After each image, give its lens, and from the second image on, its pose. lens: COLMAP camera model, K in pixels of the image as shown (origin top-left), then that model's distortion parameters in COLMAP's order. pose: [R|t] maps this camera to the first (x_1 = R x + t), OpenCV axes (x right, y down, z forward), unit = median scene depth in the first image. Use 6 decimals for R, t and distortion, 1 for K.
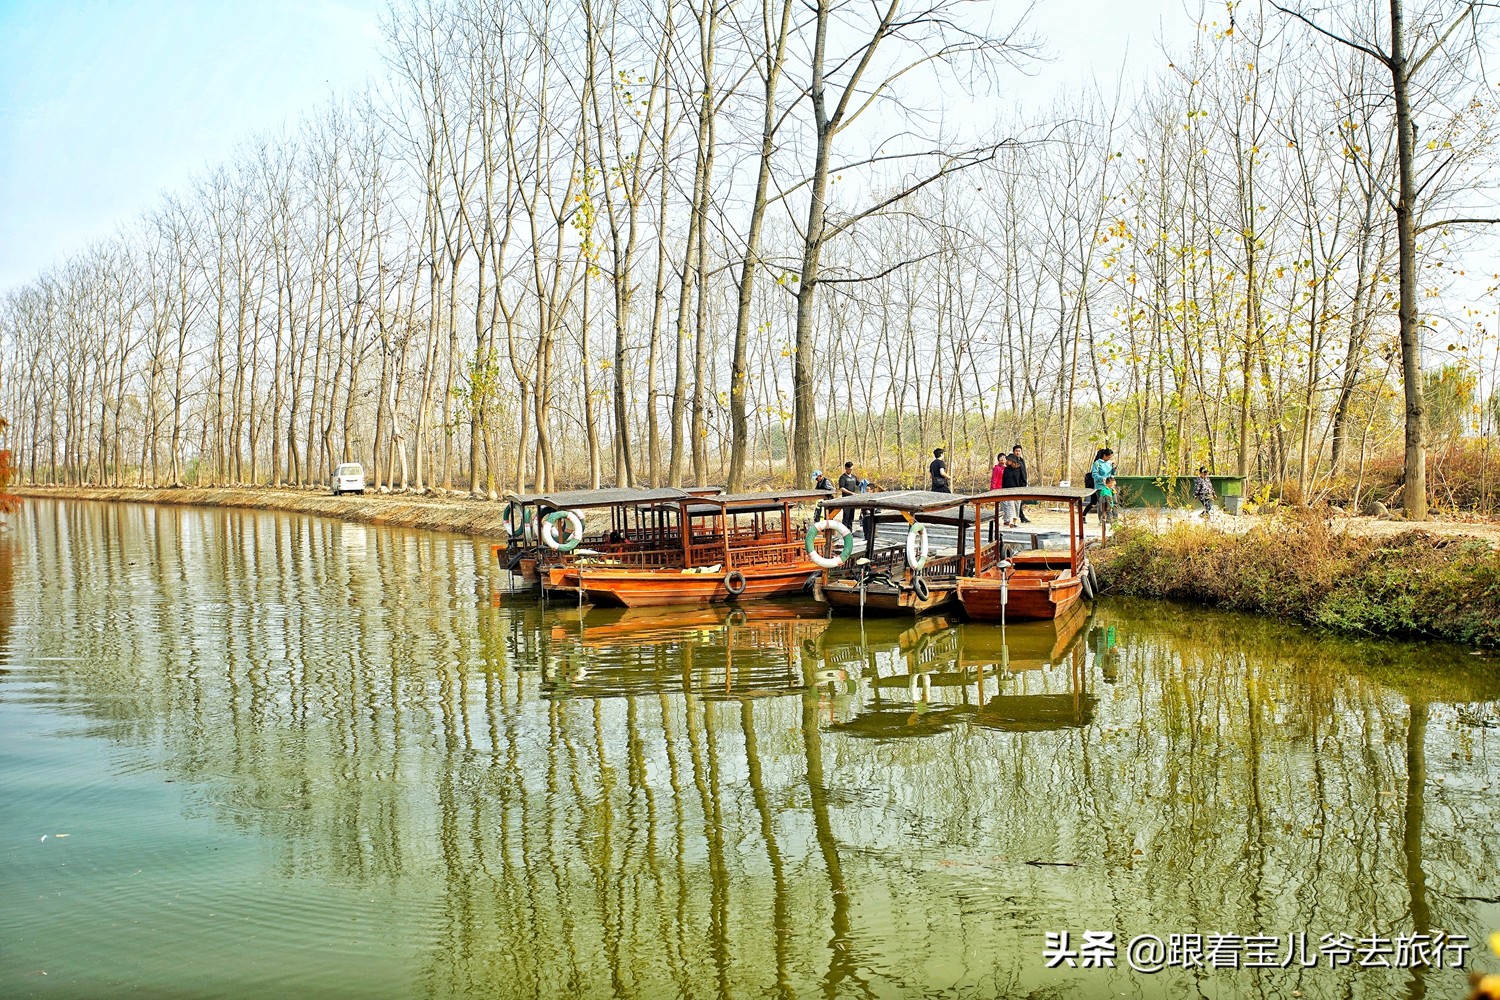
lens RADIAL K [[1841.8, 0, 750.0], [0, 1841.8, 500.0], [0, 0, 1]] dist [-0.012367, 0.435842]
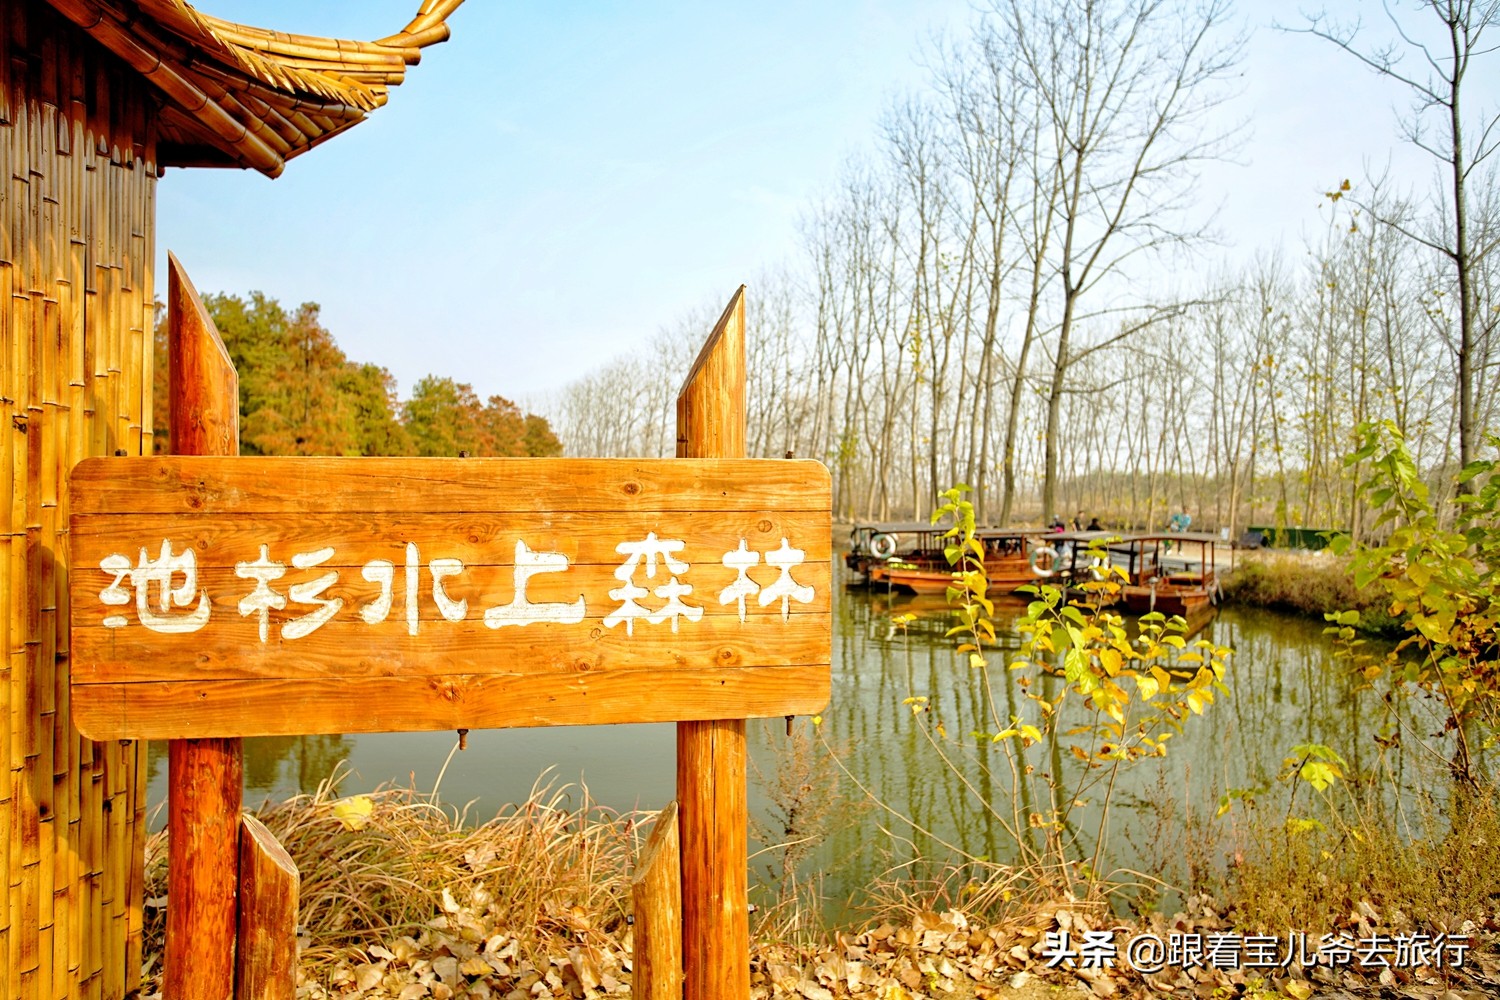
lens RADIAL K [[2347.9, 0, 750.0], [0, 2347.9, 500.0], [0, 0, 1]] dist [-0.000429, 0.021571]
pose [[0.971342, 0.041977, -0.233952, 0.244566], [-0.040731, 0.999119, 0.010155, -0.037287], [0.234172, -0.000335, 0.972195, -0.966277]]
